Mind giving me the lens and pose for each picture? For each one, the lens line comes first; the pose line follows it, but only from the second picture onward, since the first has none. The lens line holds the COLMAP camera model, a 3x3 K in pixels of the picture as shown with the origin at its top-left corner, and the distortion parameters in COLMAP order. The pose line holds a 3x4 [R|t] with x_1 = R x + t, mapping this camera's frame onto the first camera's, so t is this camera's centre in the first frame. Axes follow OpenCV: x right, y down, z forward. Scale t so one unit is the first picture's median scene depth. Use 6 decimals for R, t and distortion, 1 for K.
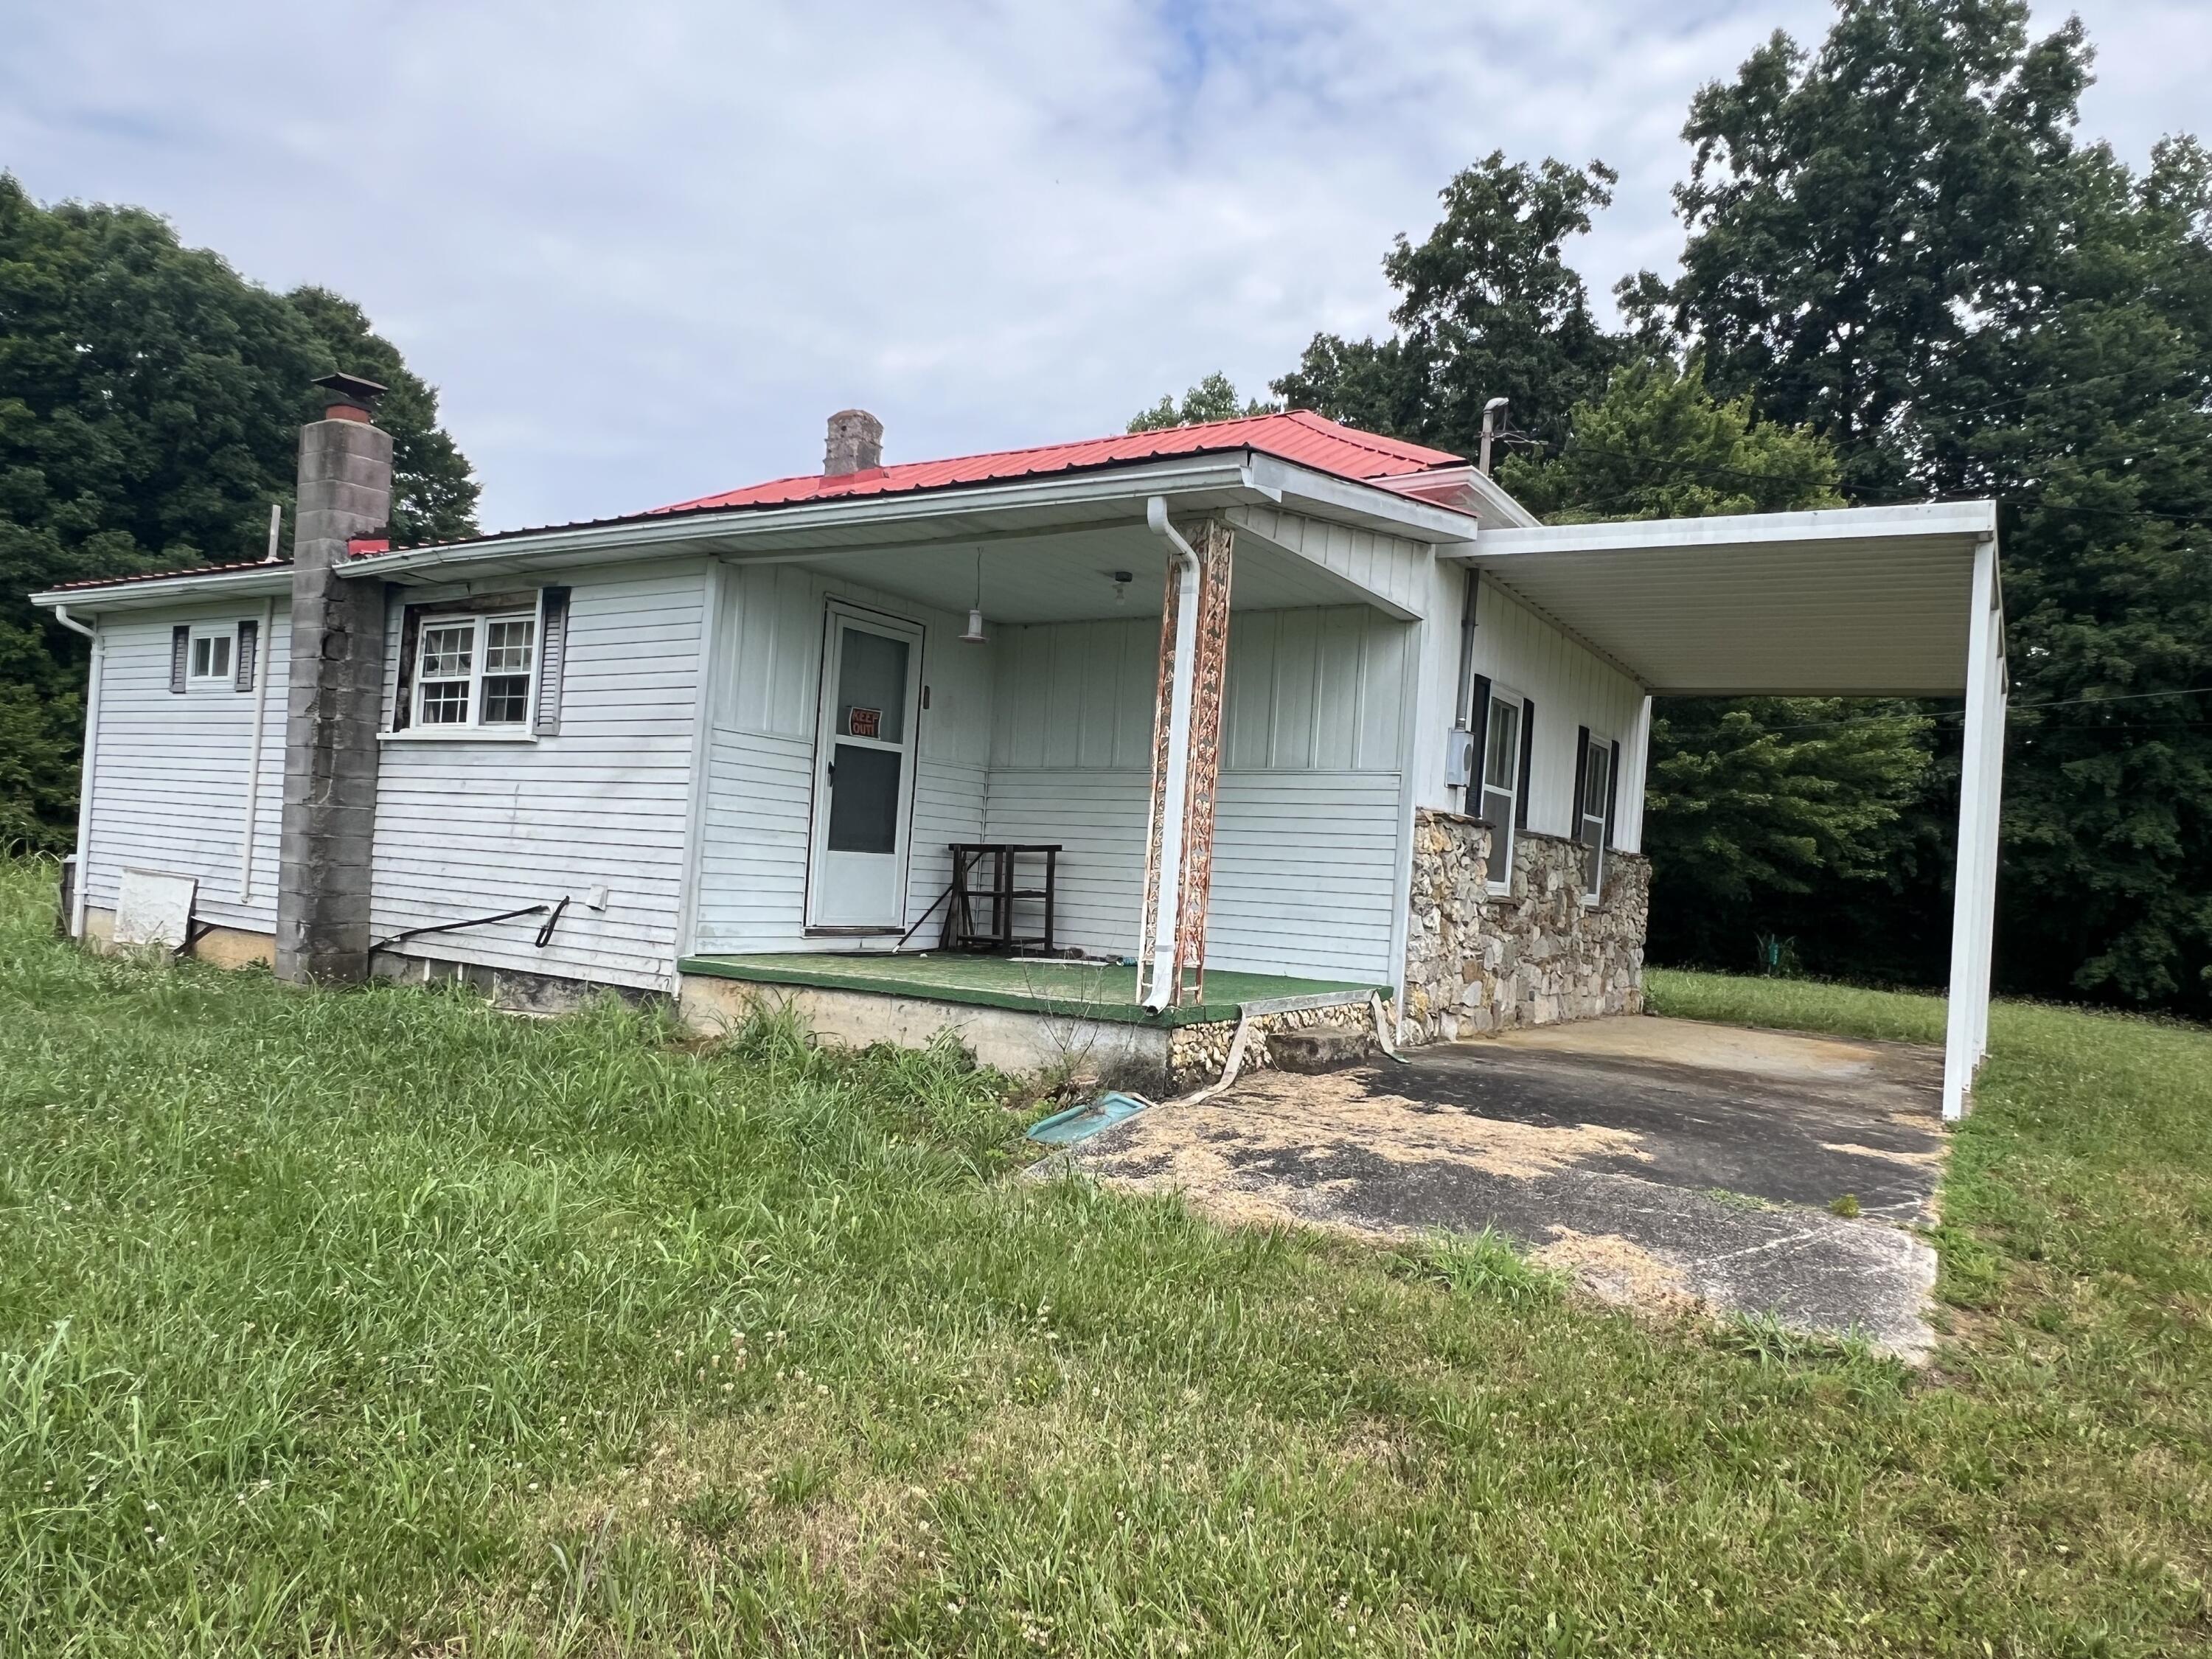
lens RADIAL K [[1446.4, 0, 1072.8], [0, 1446.4, 841.6], [0, 0, 1]] dist [0.005553, -0.000178]
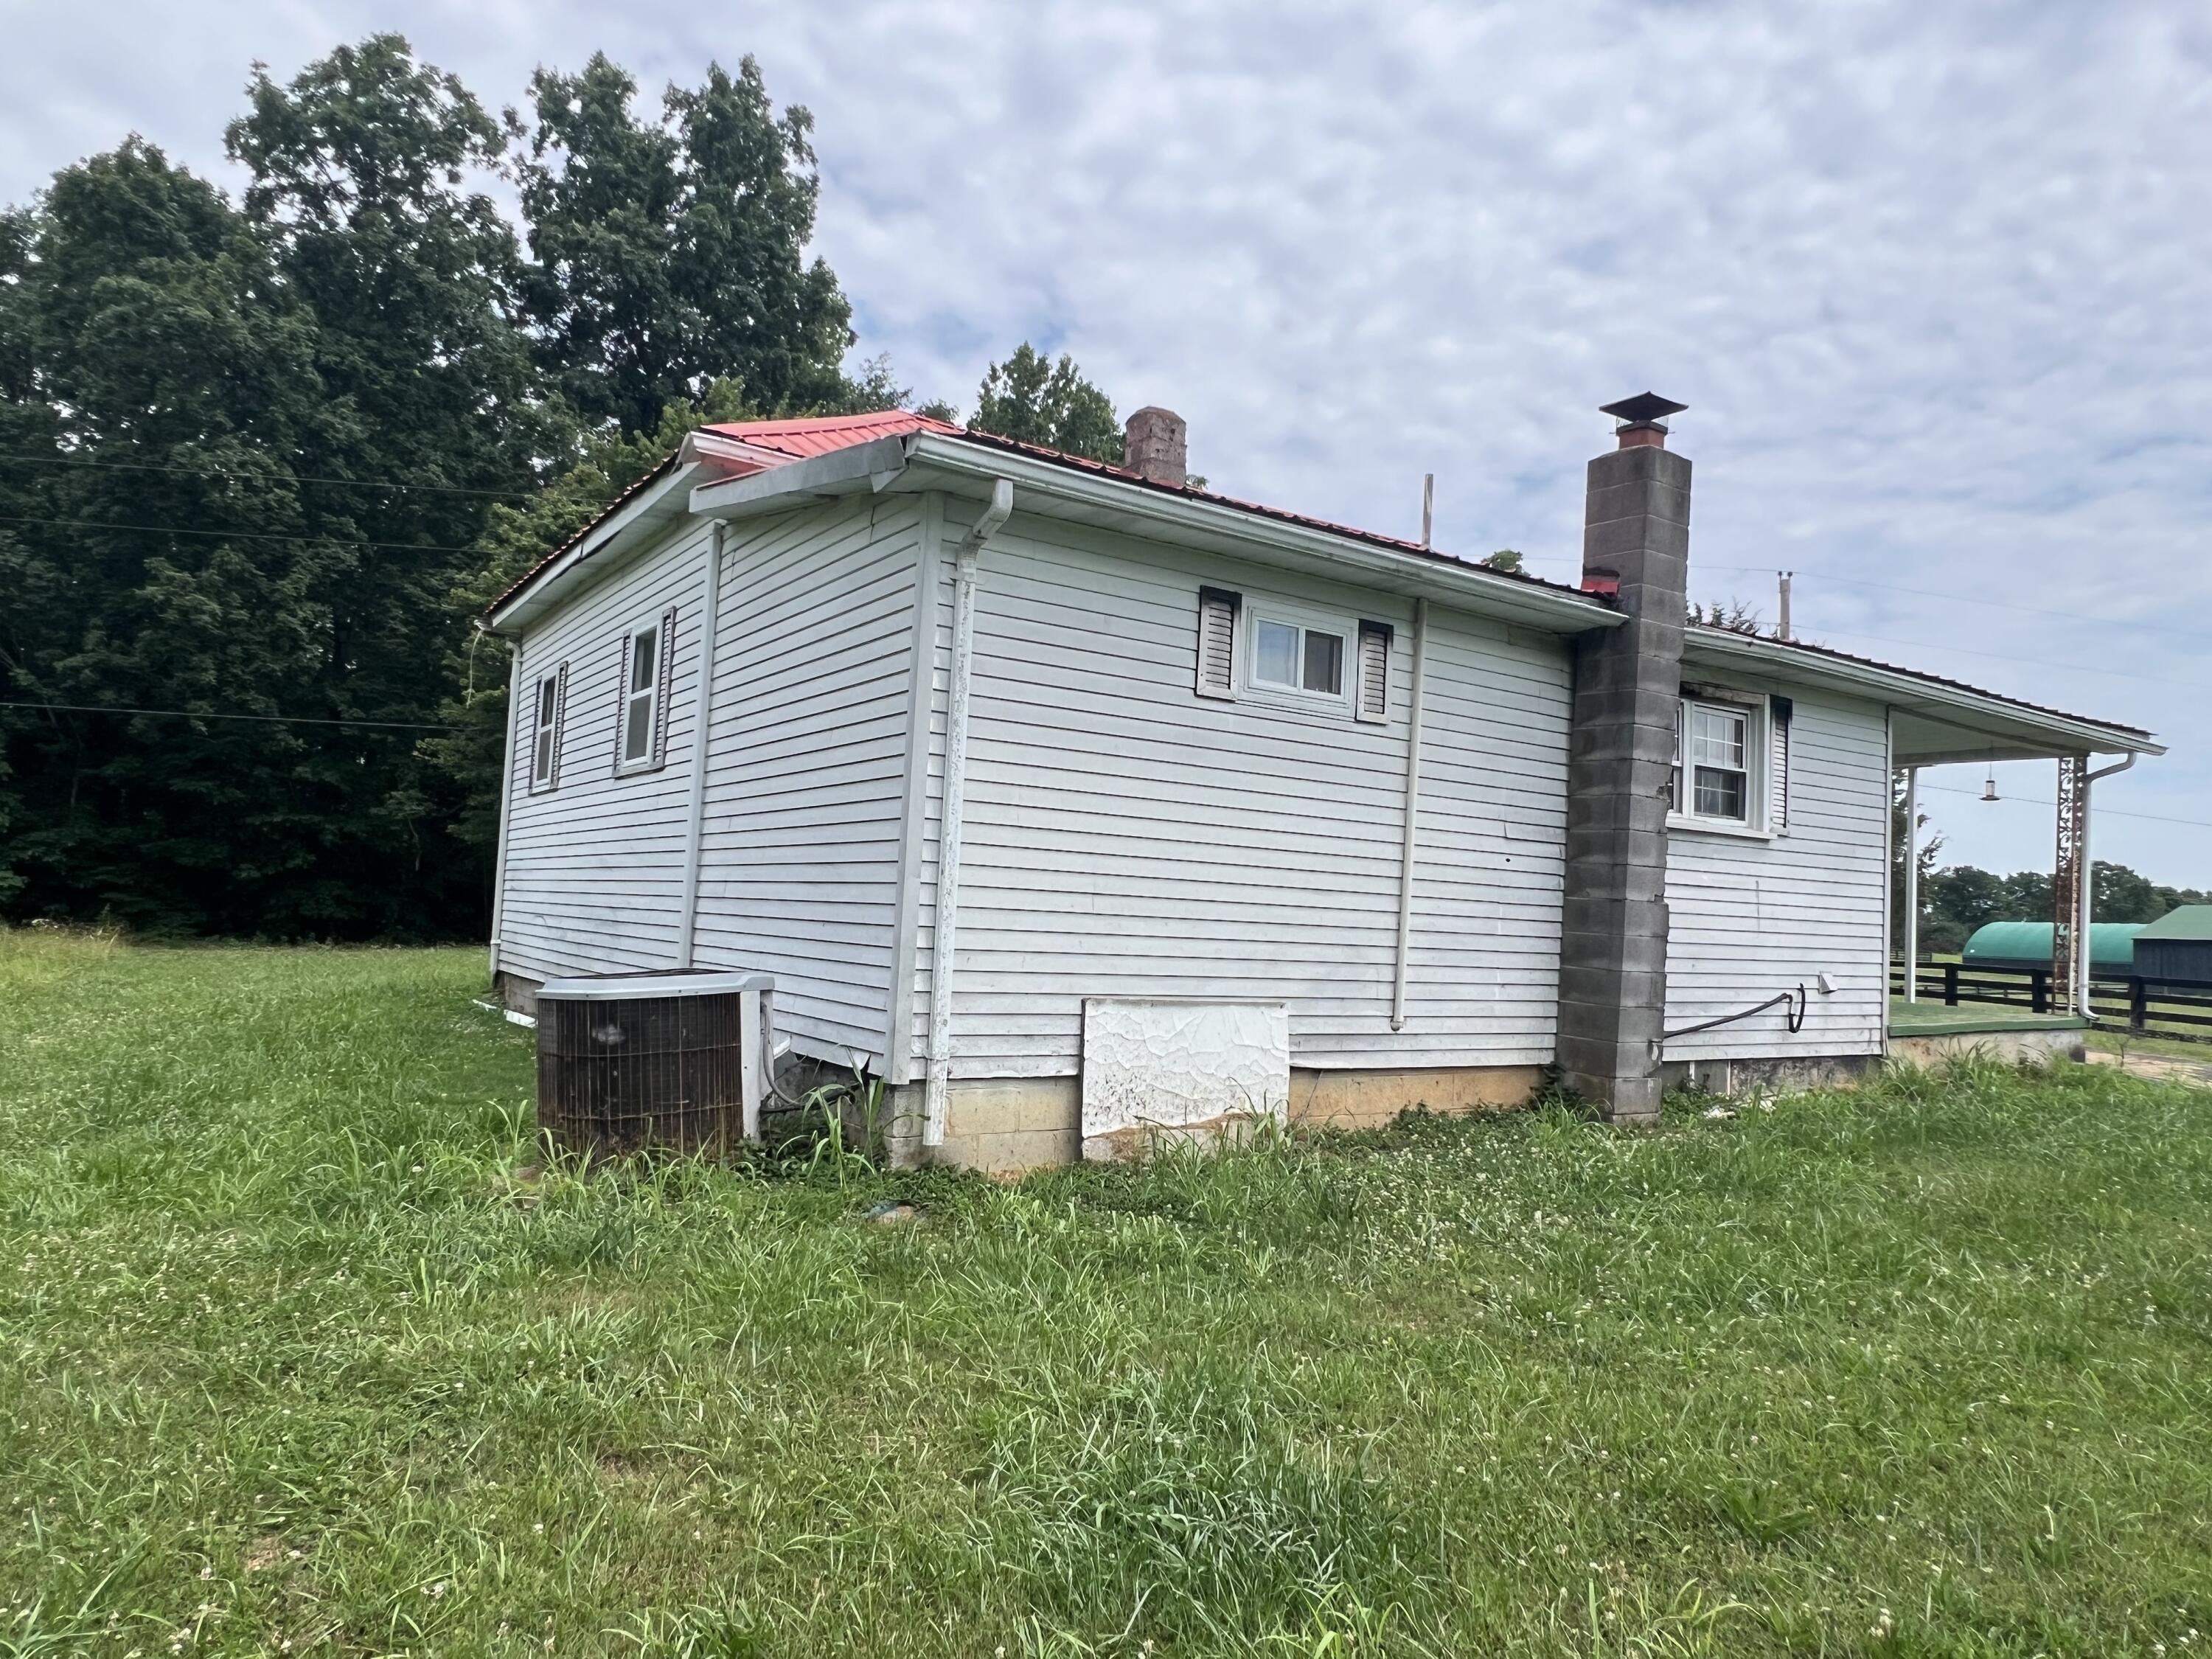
lens RADIAL K [[1417.9, 0, 1106.0], [0, 1417.9, 829.5], [0, 0, 1]] dist [0.006153, -0.004596]
pose [[0.387115, 0.007273, 0.922003, -1.499677], [-0.041583, 0.999089, 0.009578, -0.065883], [-0.921093, -0.042048, 0.387065, 1.034315]]
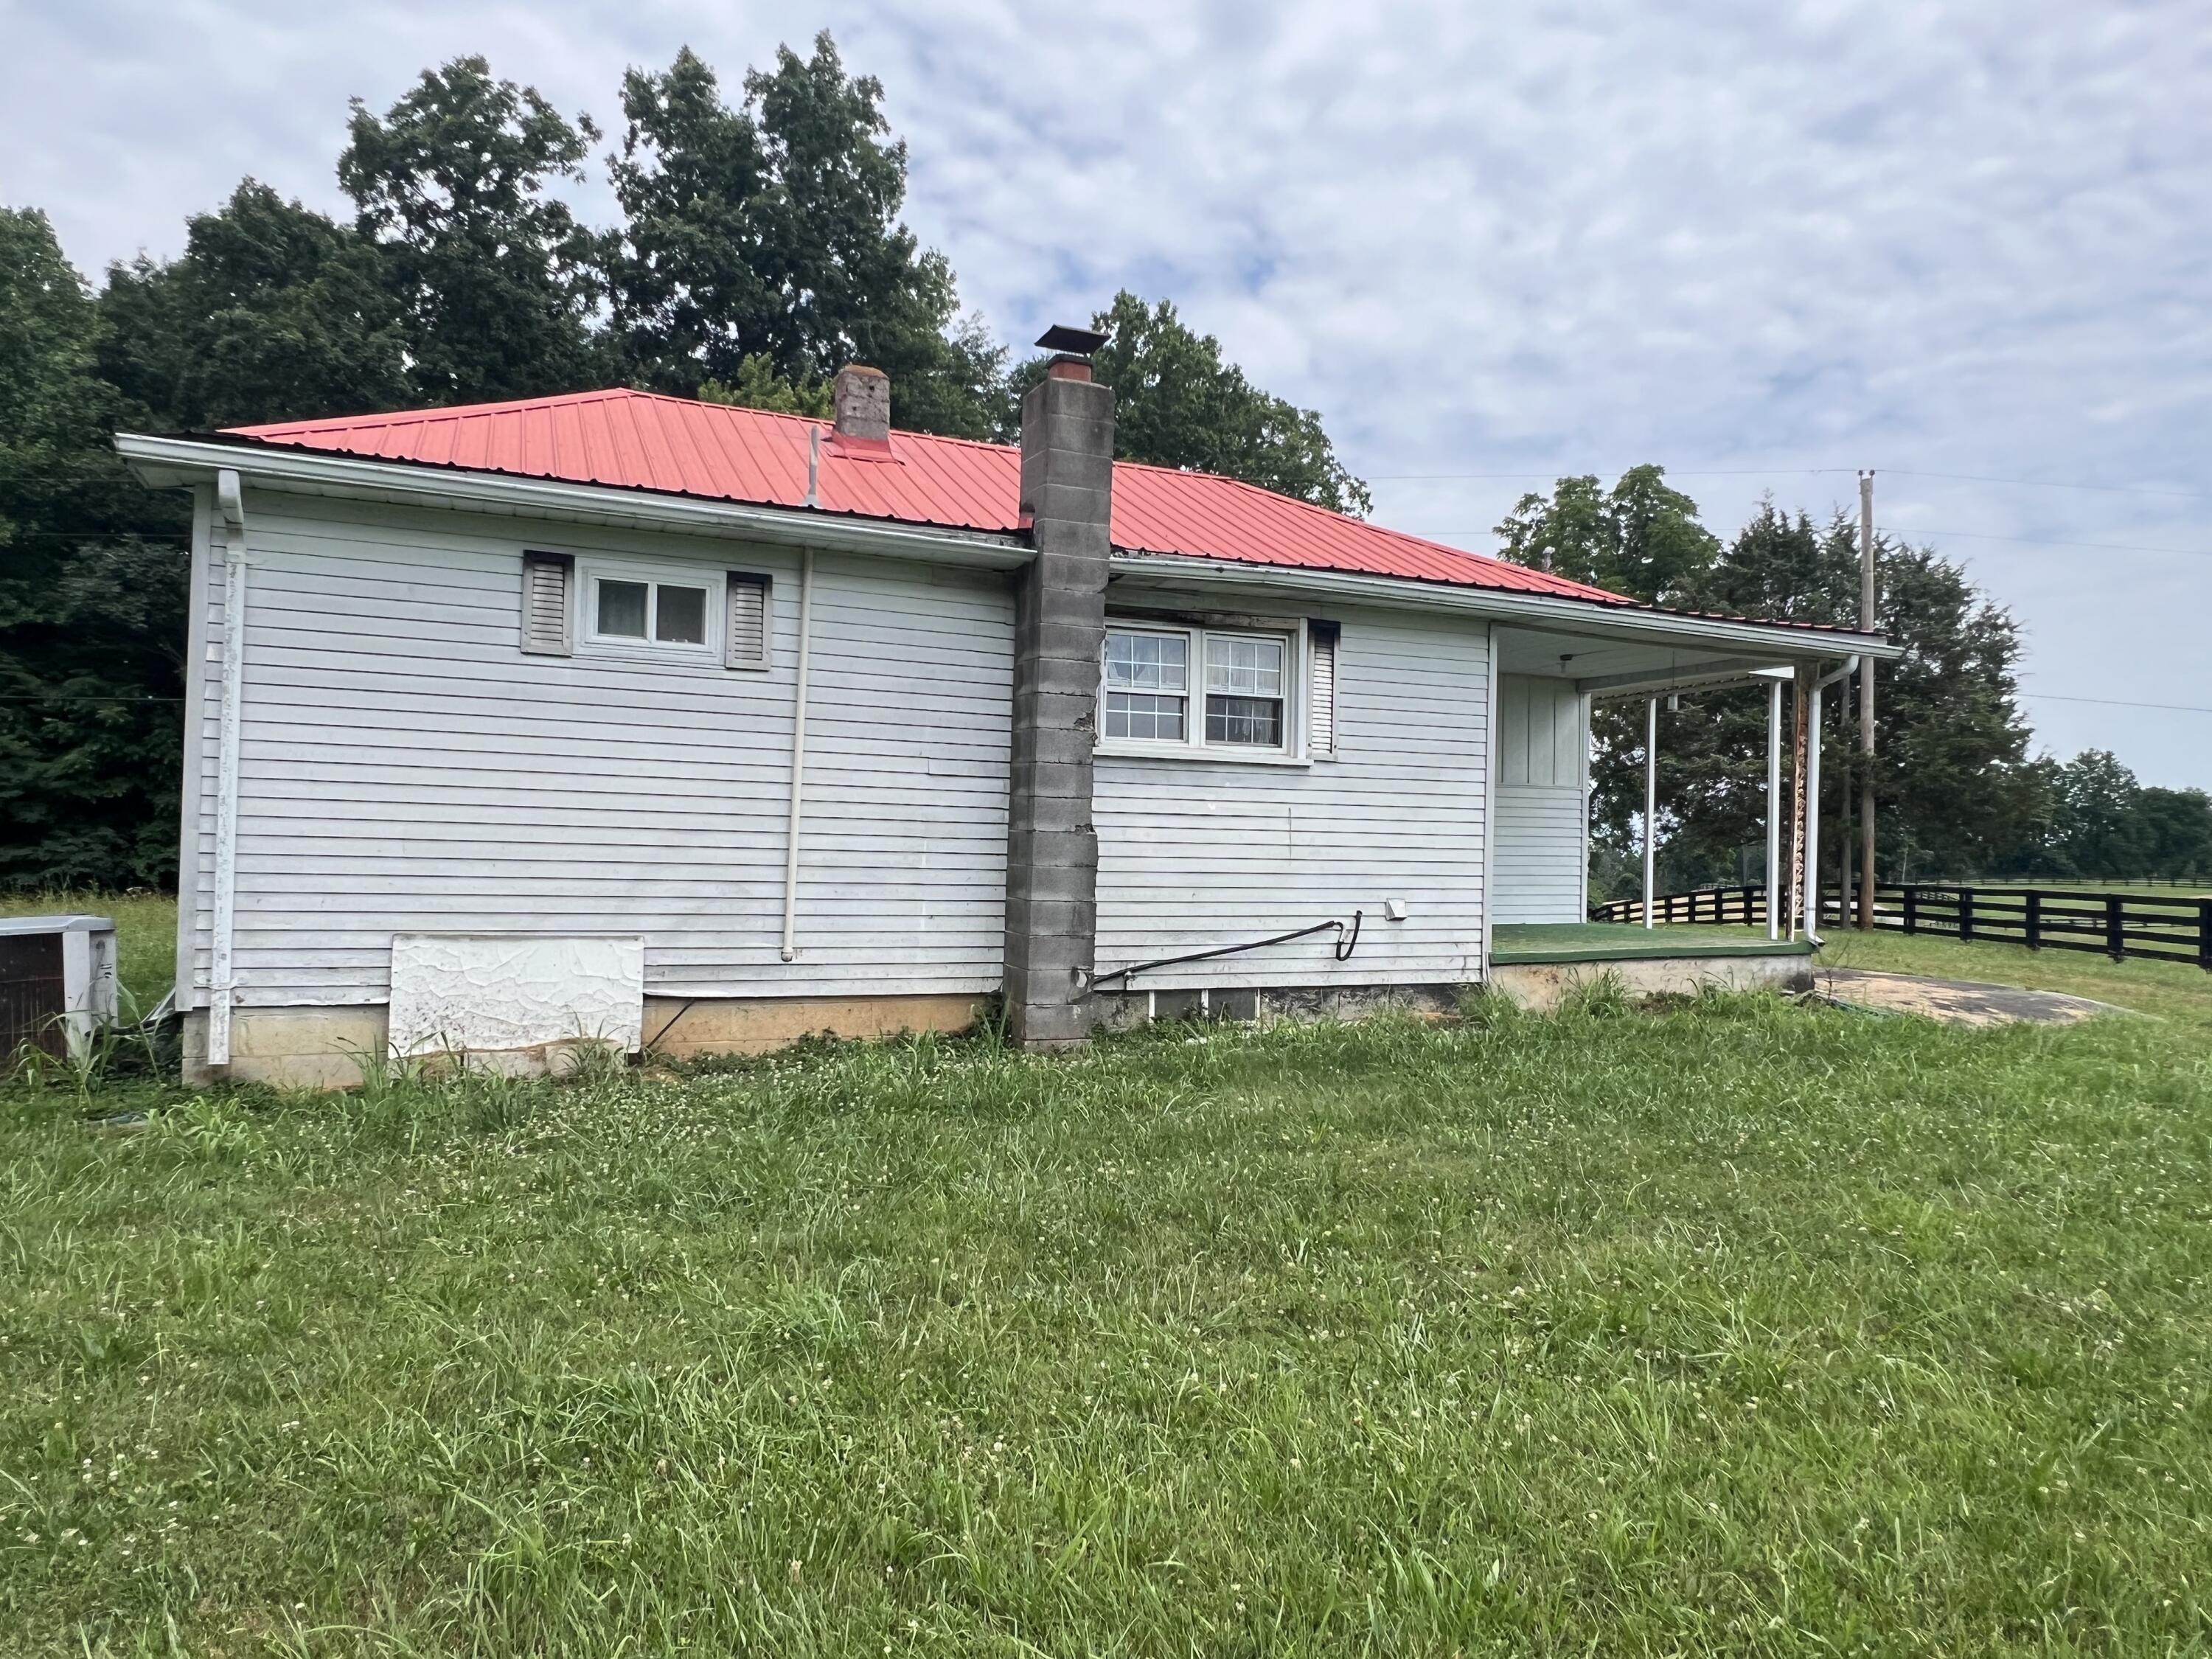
lens RADIAL K [[1418.2, 0, 1106.0], [0, 1418.2, 829.5], [0, 0, 1]] dist [0.008020, -0.004109]
pose [[0.537950, -0.039574, 0.842047, -1.297914], [-0.005164, 0.998724, 0.050237, -0.073382], [-0.842961, -0.031374, 0.537059, 0.566656]]
